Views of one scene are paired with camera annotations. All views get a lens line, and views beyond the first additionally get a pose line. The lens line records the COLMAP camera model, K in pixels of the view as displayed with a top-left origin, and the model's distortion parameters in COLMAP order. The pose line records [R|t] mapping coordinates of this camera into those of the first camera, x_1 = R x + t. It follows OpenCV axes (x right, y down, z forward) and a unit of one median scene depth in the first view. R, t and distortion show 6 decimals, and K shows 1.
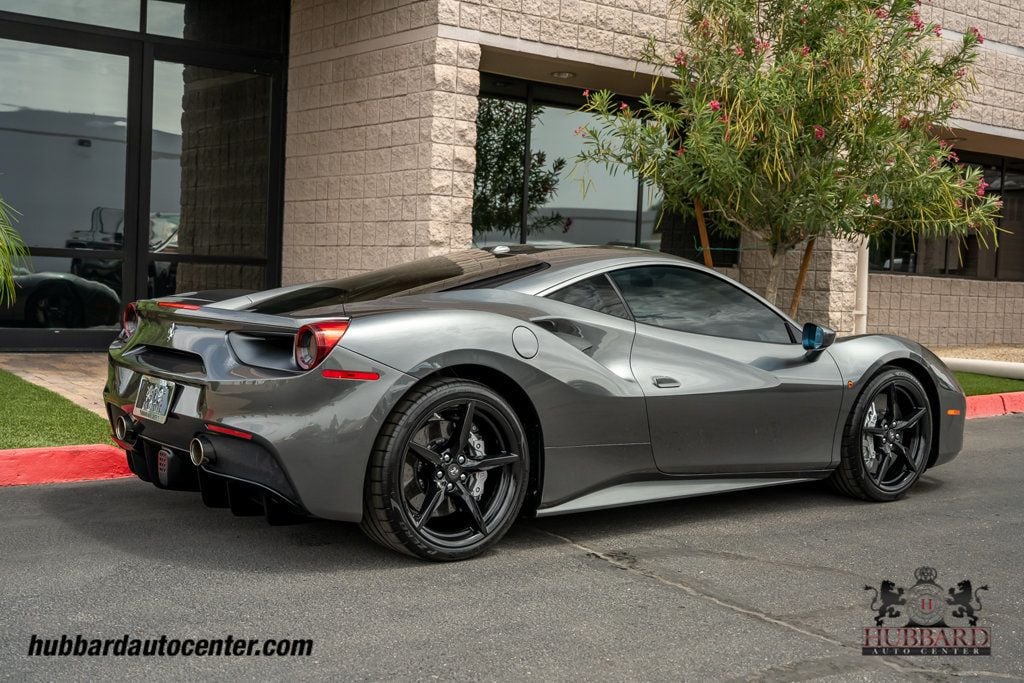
lens RADIAL K [[1311.1, 0, 512.0], [0, 1311.1, 341.5], [0, 0, 1]] dist [0.002029, -0.002454]
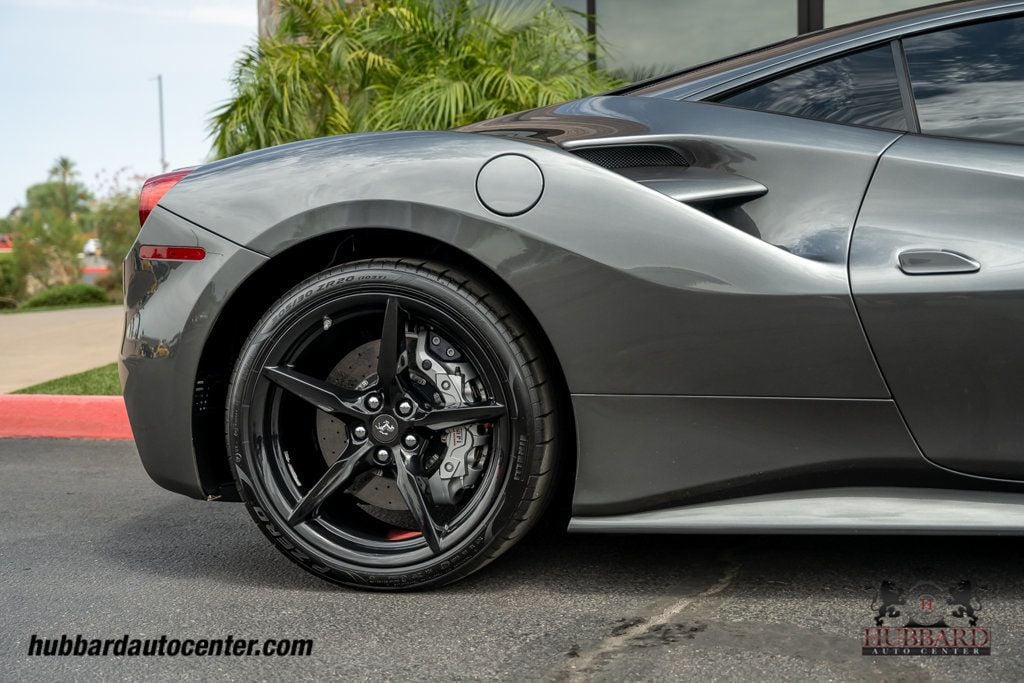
lens RADIAL K [[1501.5, 0, 512.0], [0, 1501.5, 341.5], [0, 0, 1]] dist [0.007235, -0.008298]
pose [[0.592239, -0.005583, -0.805743, 0.228526], [0.009605, 0.999954, 0.000130, 0.029277], [0.805705, -0.007816, 0.592265, 0.310528]]
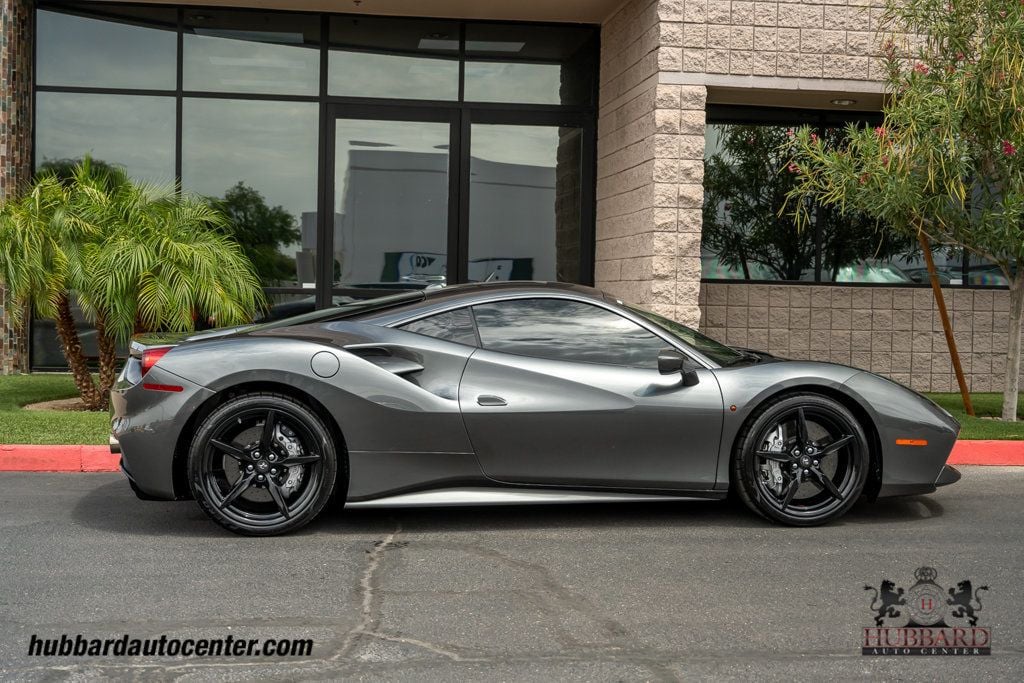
lens RADIAL K [[1353.6, 0, 512.0], [0, 1353.6, 341.5], [0, 0, 1]] dist [-0.011045, 0.068562]
pose [[0.869570, -0.004794, -0.493786, 0.376029], [-0.007496, 0.999709, -0.022907, 0.003229], [0.493752, 0.023621, 0.869282, -0.010040]]
